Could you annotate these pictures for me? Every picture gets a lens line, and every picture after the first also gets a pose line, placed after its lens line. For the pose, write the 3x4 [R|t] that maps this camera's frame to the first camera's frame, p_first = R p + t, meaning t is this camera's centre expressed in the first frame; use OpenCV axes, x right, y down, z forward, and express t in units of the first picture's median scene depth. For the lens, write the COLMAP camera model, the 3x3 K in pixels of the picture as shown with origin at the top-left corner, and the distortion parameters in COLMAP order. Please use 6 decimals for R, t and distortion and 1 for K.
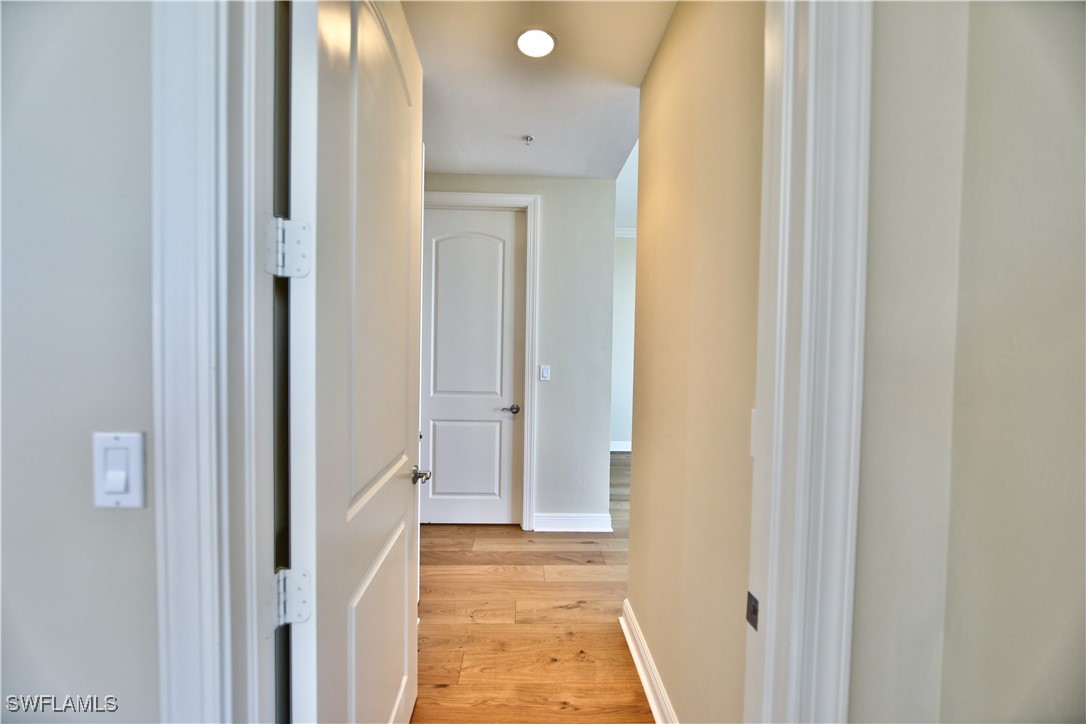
lens RADIAL K [[426.2, 0, 540.8], [0, 426.2, 362.6], [0, 0, 1]] dist [-0.012242, 0.001757]
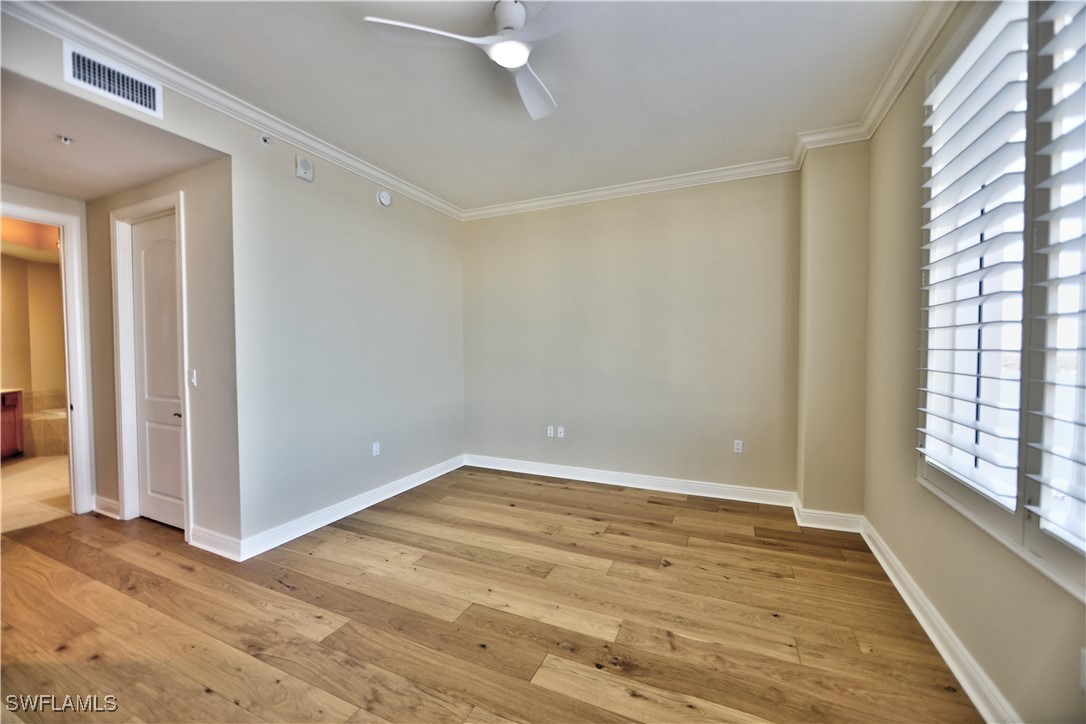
lens RADIAL K [[426.2, 0, 542.3], [0, 426.2, 361.8], [0, 0, 1]] dist [-0.012242, 0.001757]
pose [[0.885005, -0.009606, -0.465482, 1.269368], [0.012386, 0.999919, 0.002913, -0.007002], [0.465416, -0.008343, 0.885053, 0.594996]]
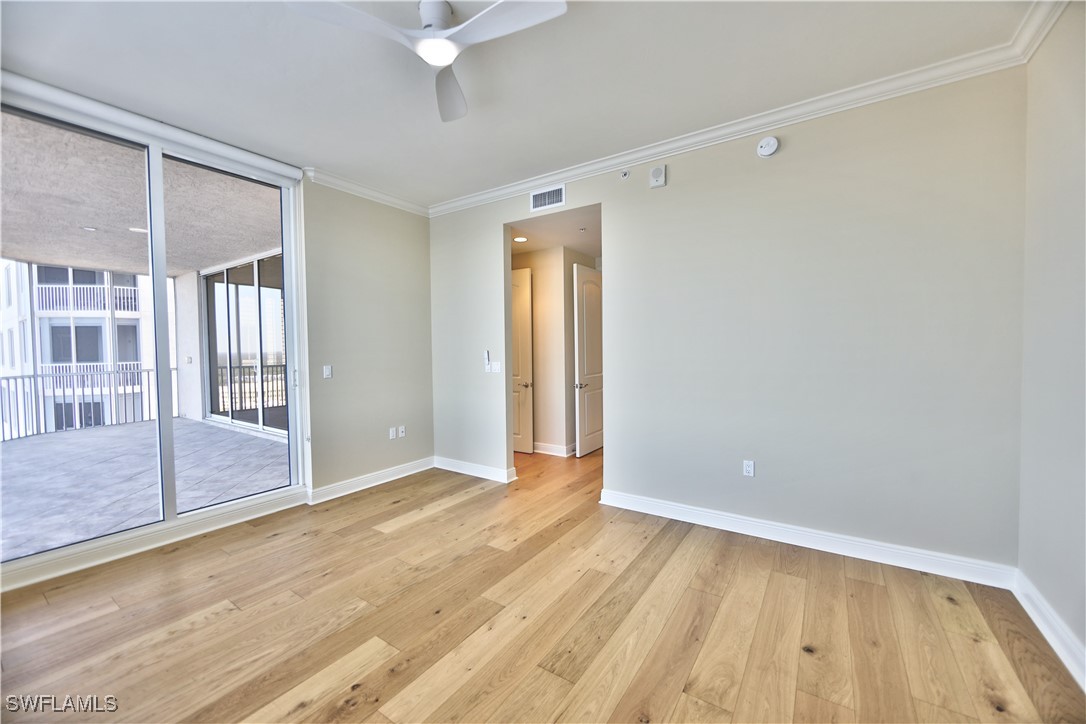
lens RADIAL K [[426.2, 0, 540.5], [0, 426.2, 359.1], [0, 0, 1]] dist [-0.012242, 0.001757]
pose [[-0.610732, 0.007262, -0.791804, 1.355978], [-0.017547, 0.999588, 0.022702, -0.027851], [0.791643, 0.027758, -0.610353, 1.778678]]
